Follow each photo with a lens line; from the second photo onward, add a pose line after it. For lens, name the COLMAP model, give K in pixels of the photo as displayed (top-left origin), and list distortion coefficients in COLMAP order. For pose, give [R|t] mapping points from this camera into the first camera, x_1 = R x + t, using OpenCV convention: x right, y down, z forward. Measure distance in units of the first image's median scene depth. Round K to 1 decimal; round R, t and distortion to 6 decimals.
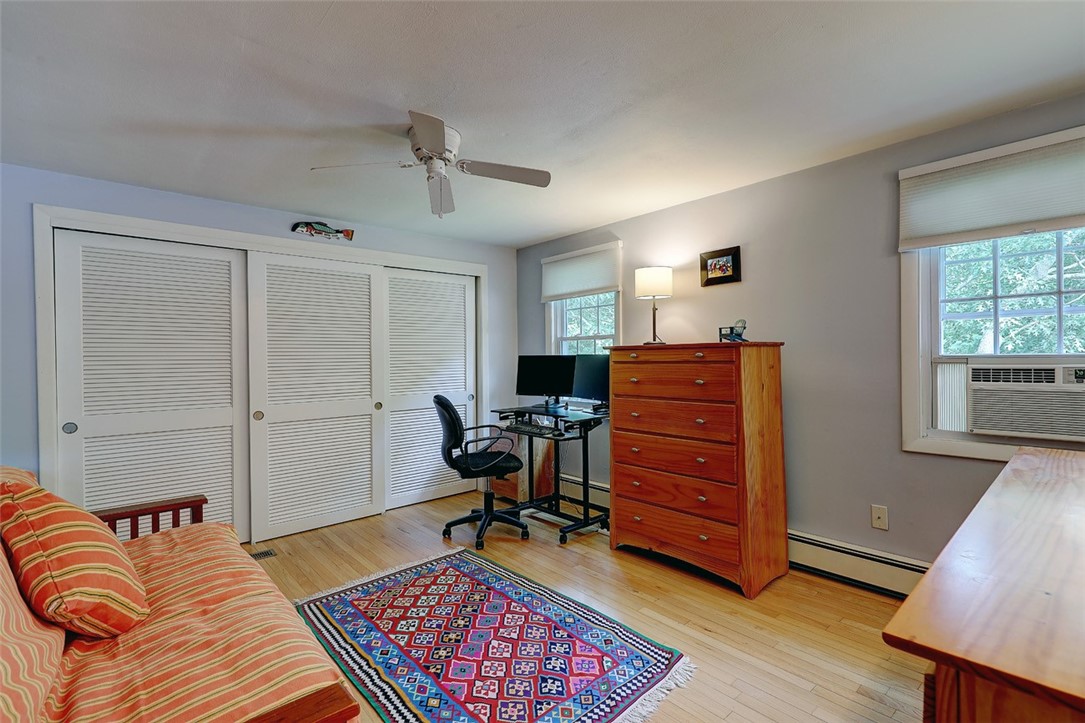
lens RADIAL K [[495.7, 0, 547.8], [0, 495.7, 362.6], [0, 0, 1]] dist [-0.000054, -0.000037]
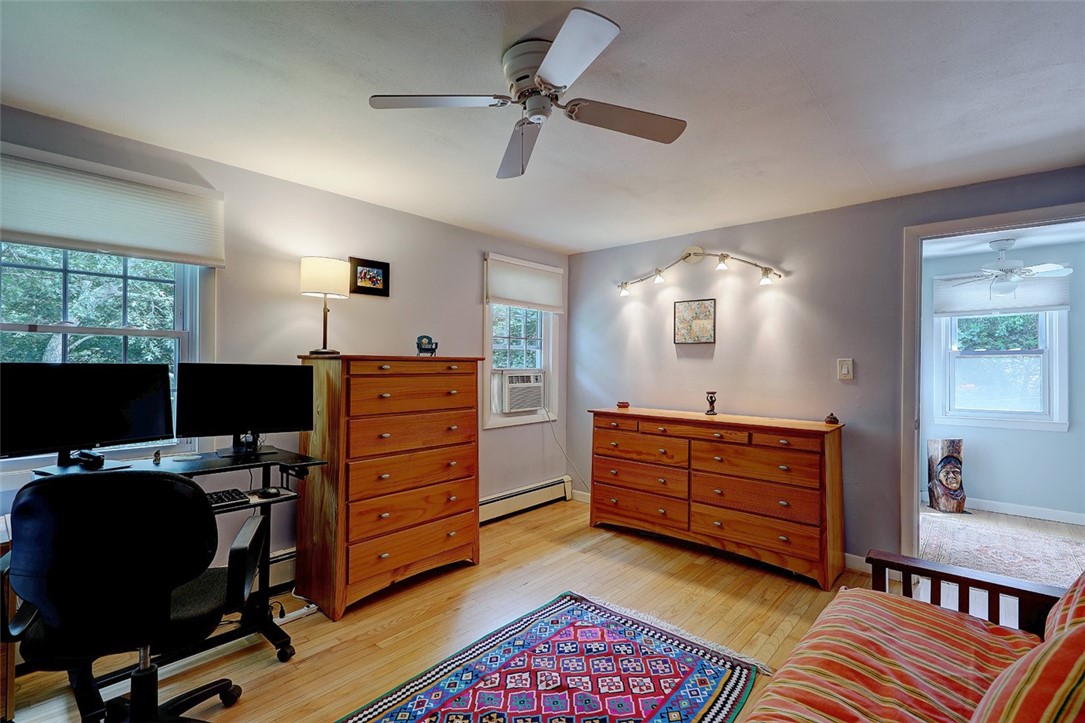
lens RADIAL K [[495.7, 0, 547.8], [0, 495.7, 362.6], [0, 0, 1]] dist [-0.000054, -0.000037]
pose [[-0.122483, 0.012859, 0.992387, -0.718436], [0.002611, 0.999917, -0.012635, -0.010891], [-0.992467, 0.001043, -0.122506, 0.821601]]
